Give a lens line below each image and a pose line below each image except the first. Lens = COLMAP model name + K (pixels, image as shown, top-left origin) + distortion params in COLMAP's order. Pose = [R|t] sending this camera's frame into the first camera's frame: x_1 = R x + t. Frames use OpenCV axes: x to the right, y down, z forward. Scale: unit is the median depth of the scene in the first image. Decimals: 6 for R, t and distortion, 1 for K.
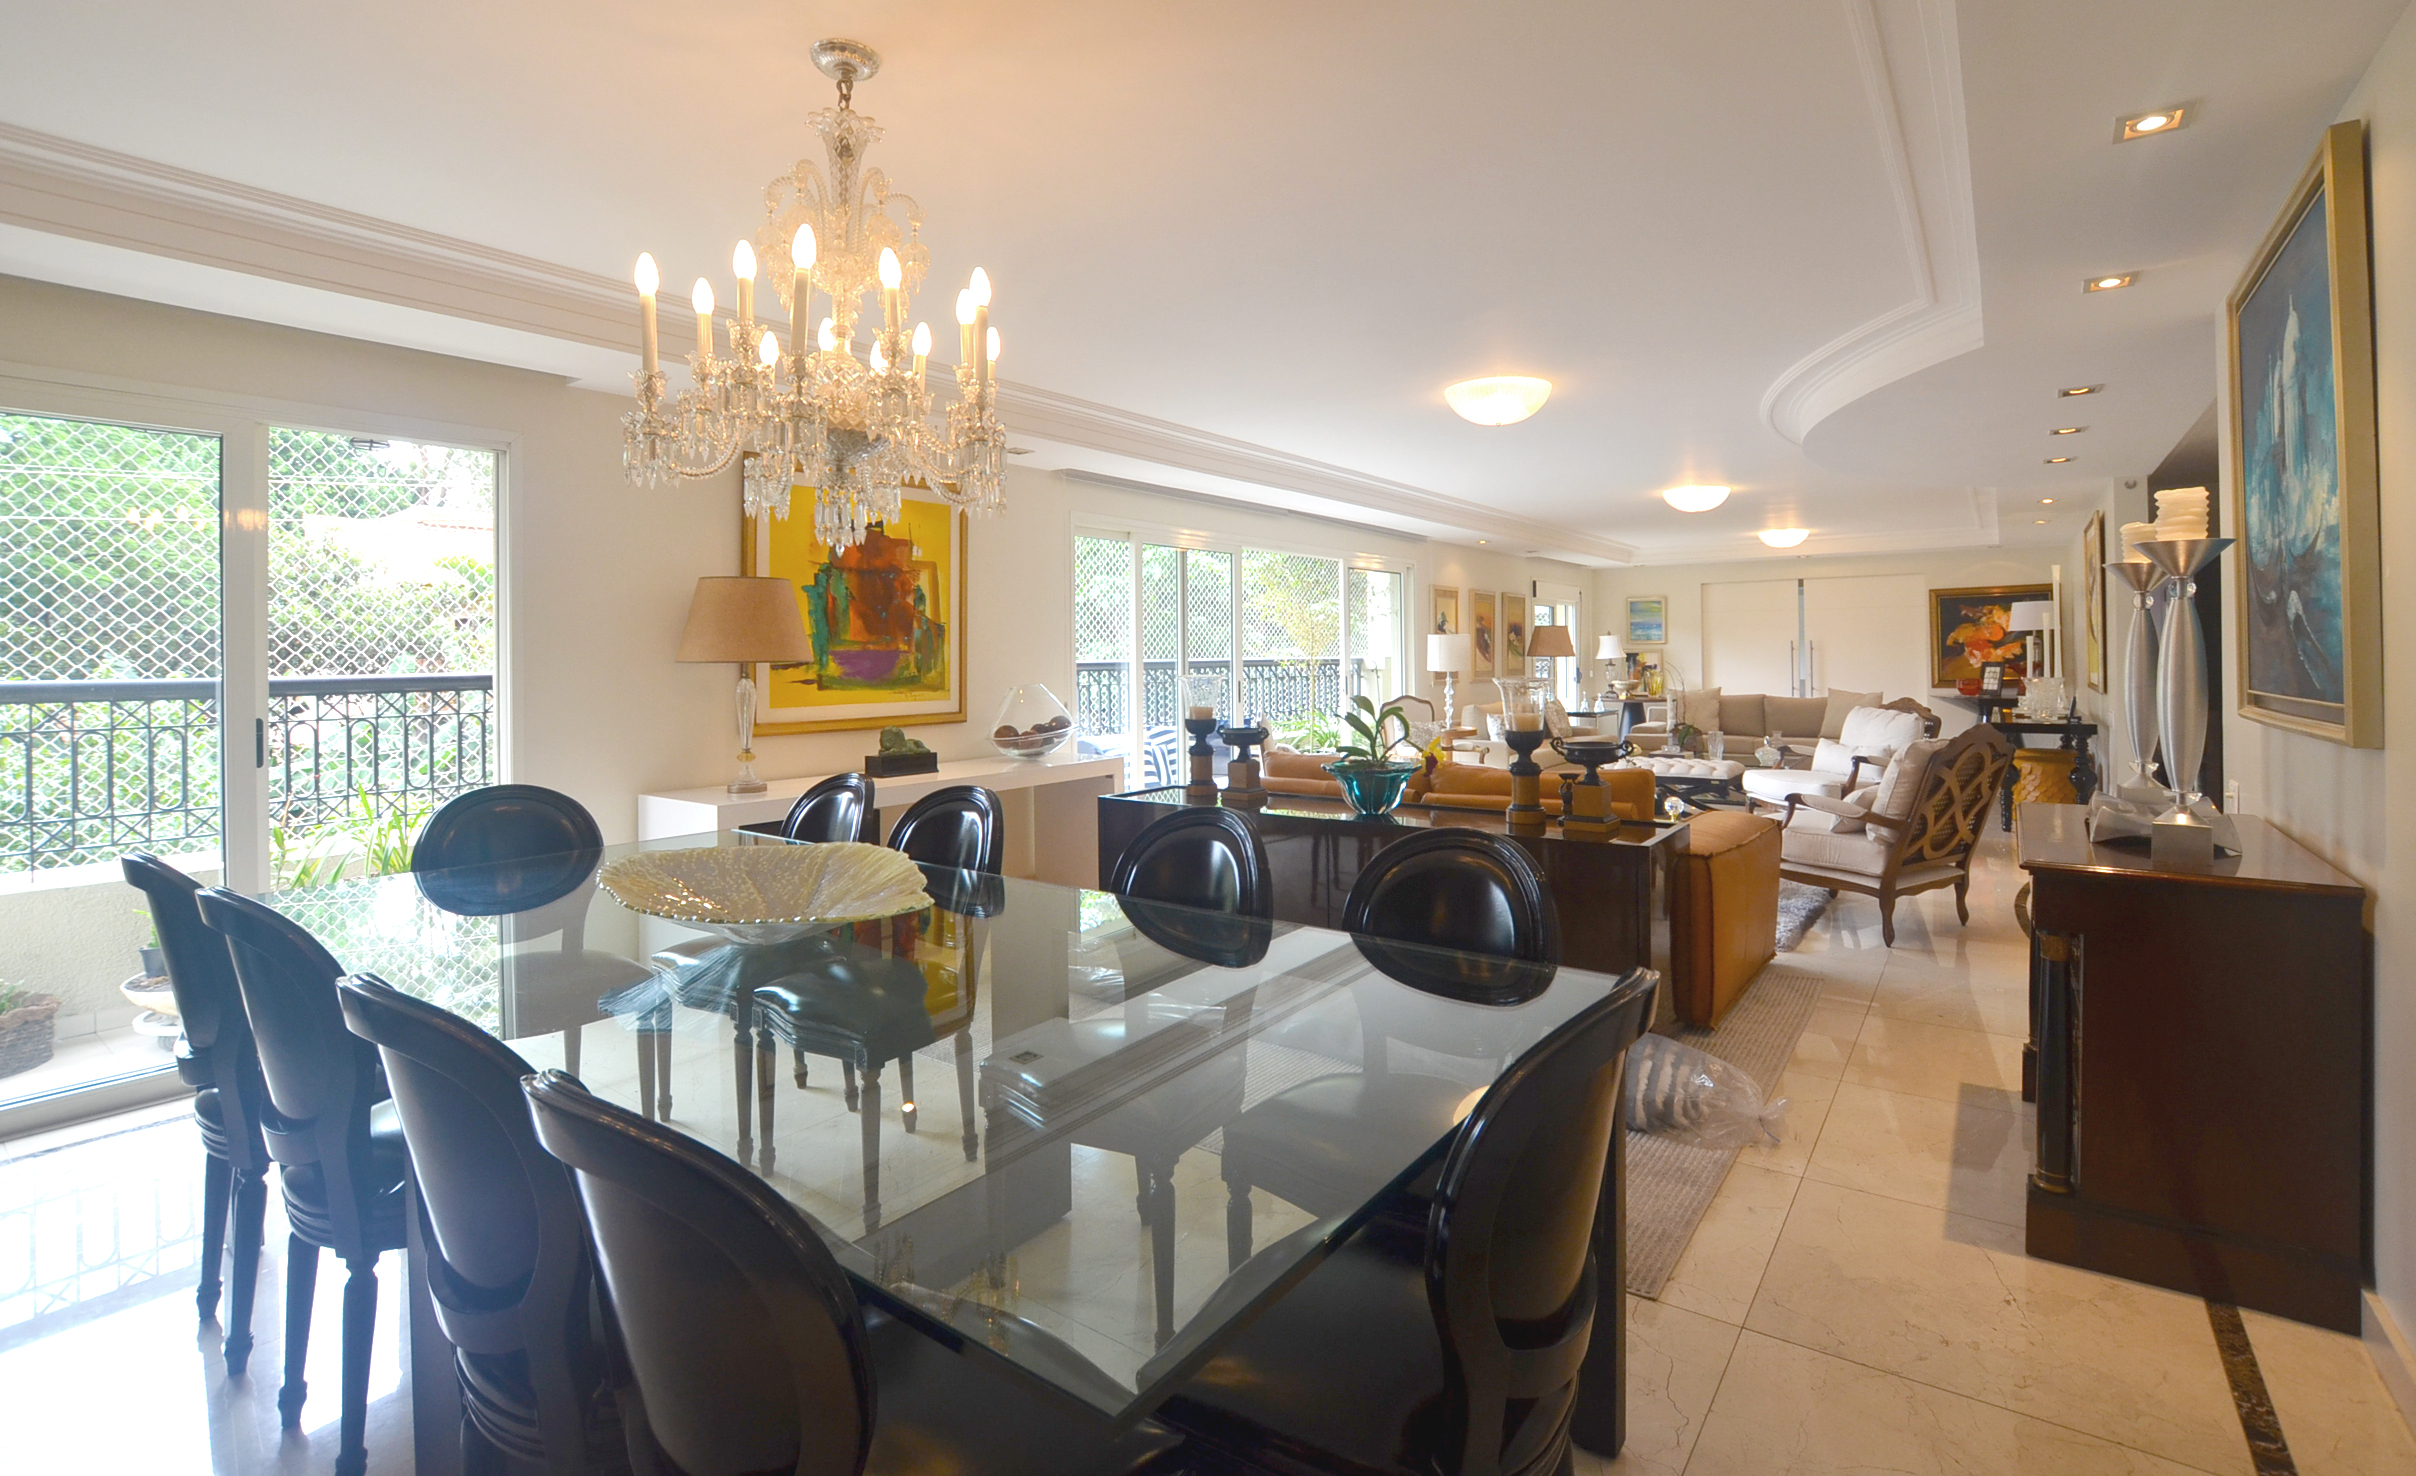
lens RADIAL K [[1057.7, 0, 1246.0], [0, 1057.7, 656.1], [0, 0, 1]] dist [-0.028303, 0.001779]
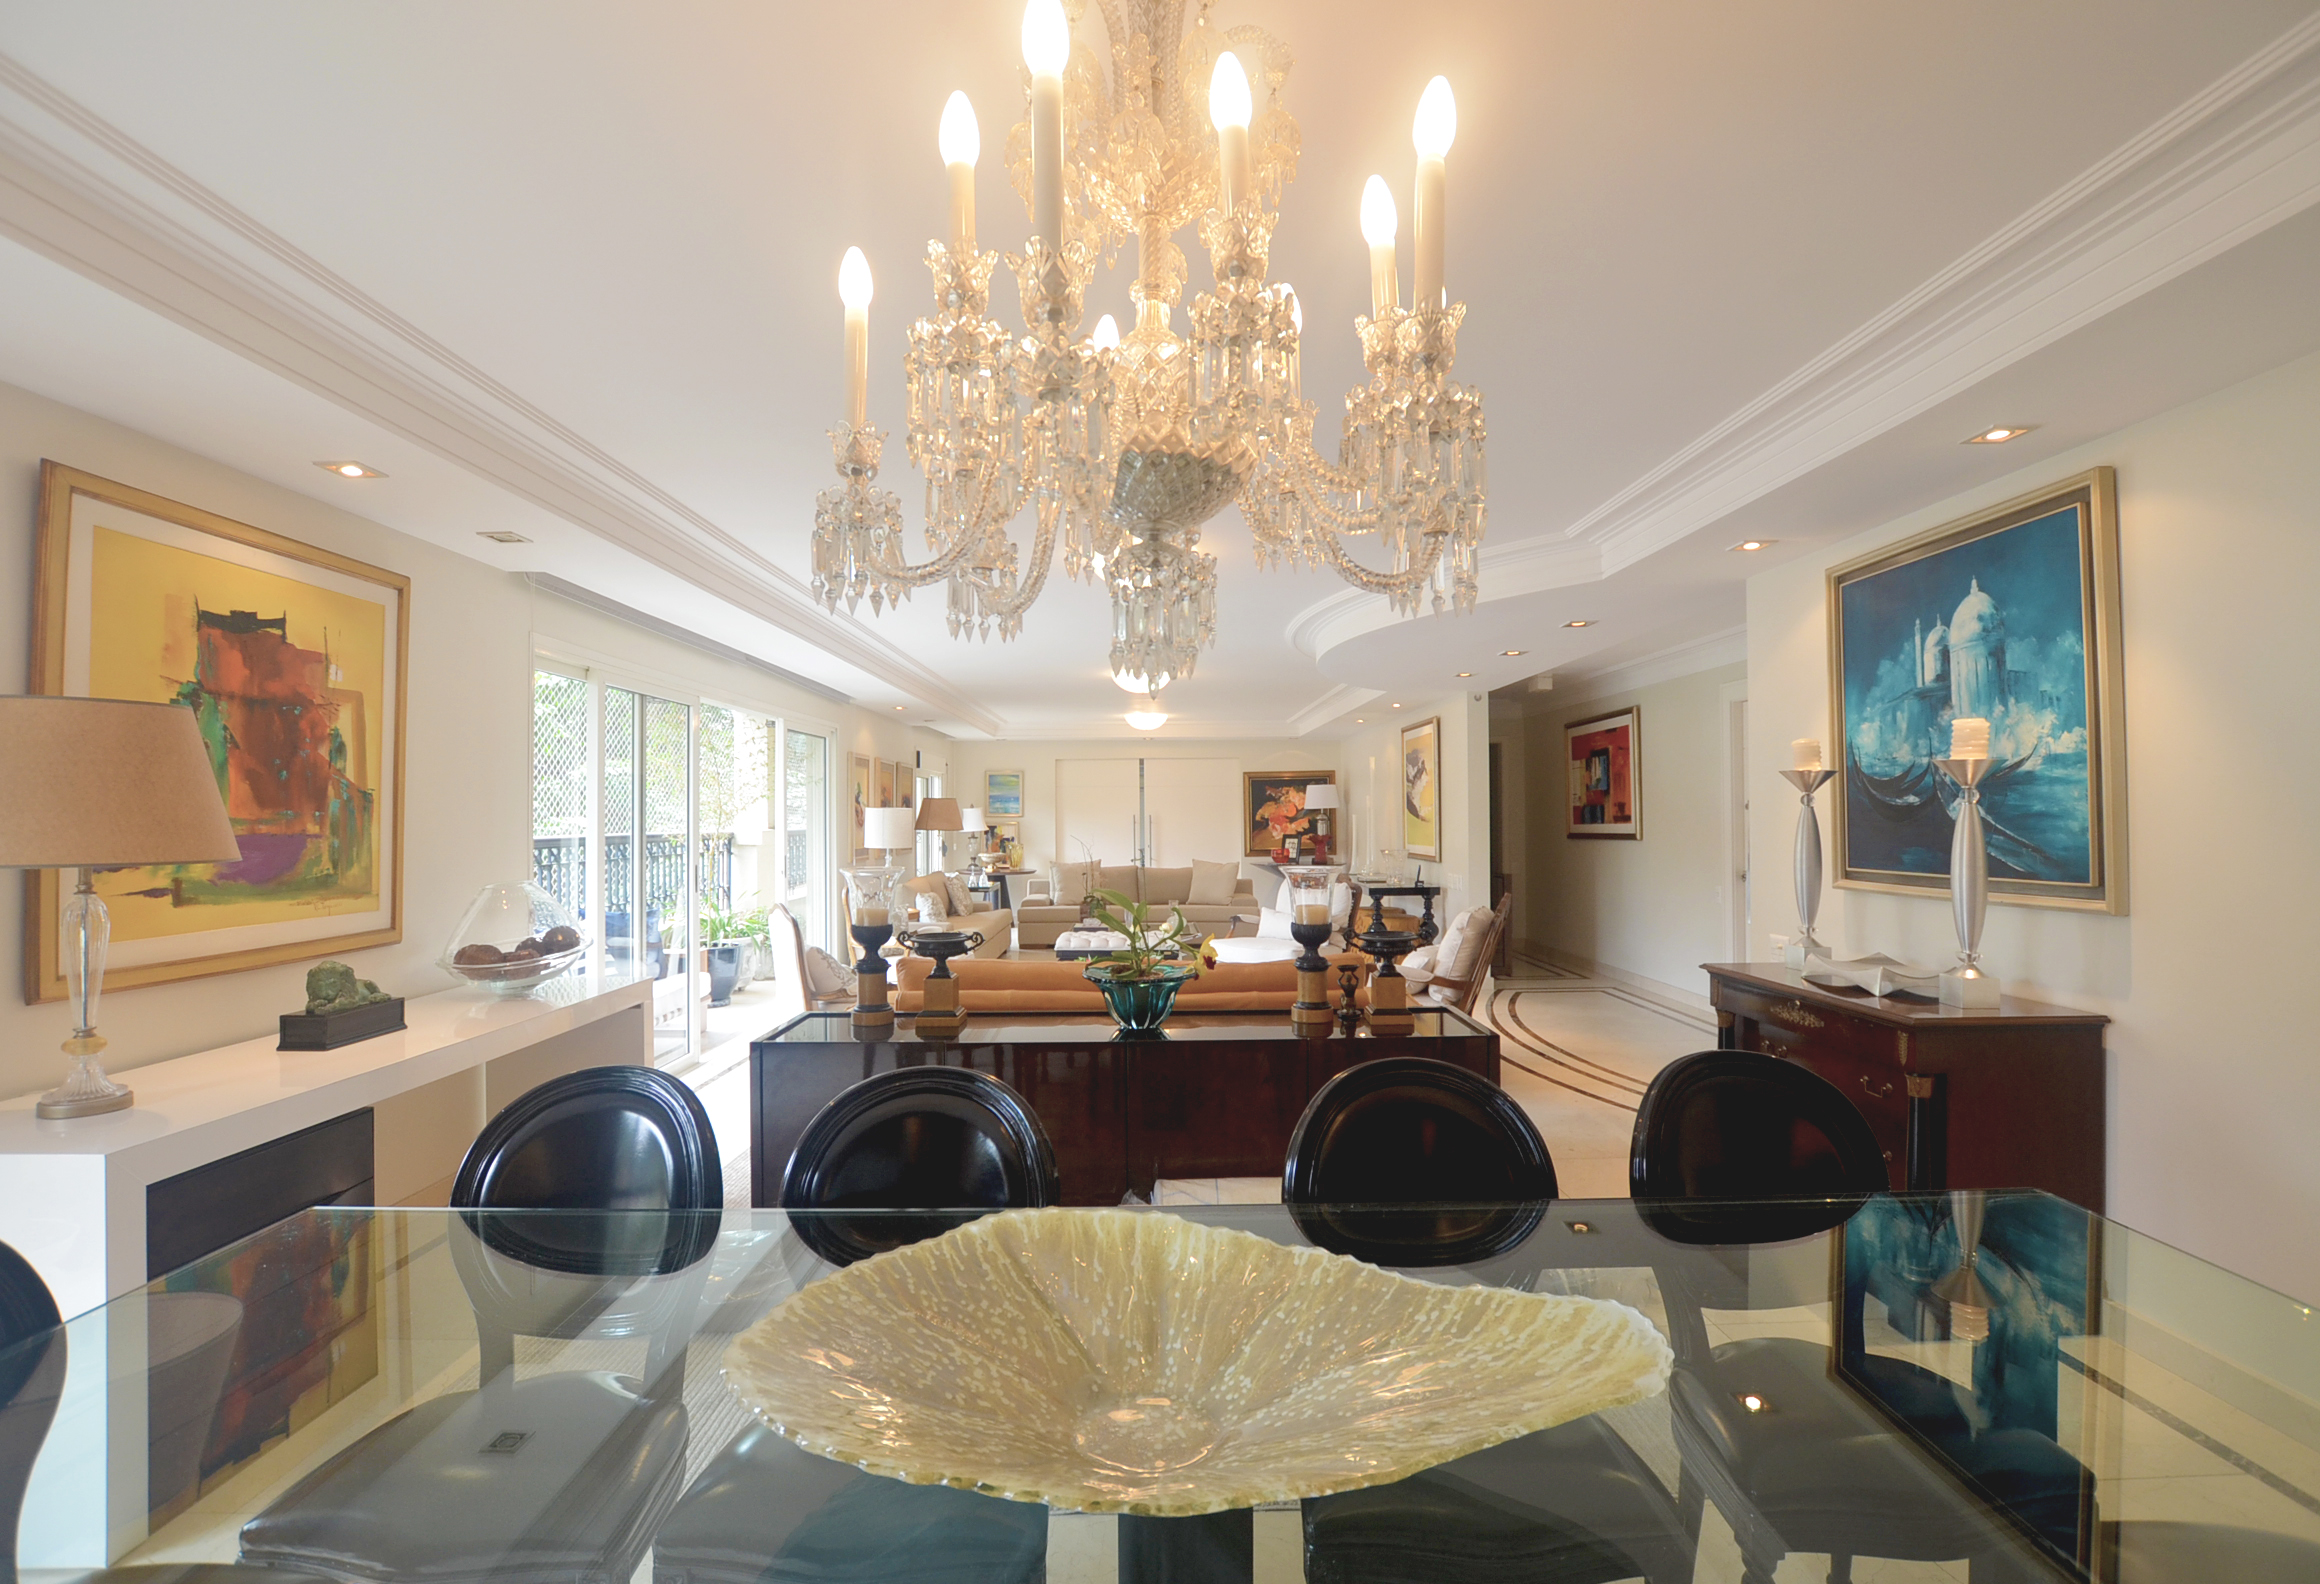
lens RADIAL K [[1072.2, 0, 1151.9], [0, 1072.2, 808.4], [0, 0, 1]] dist [-0.014493, 0.000402]
pose [[0.809213, 0.010186, 0.587426, -0.148990], [-0.001608, 0.999884, -0.015123, -0.005866], [-0.587513, 0.011293, 0.809136, 0.109996]]
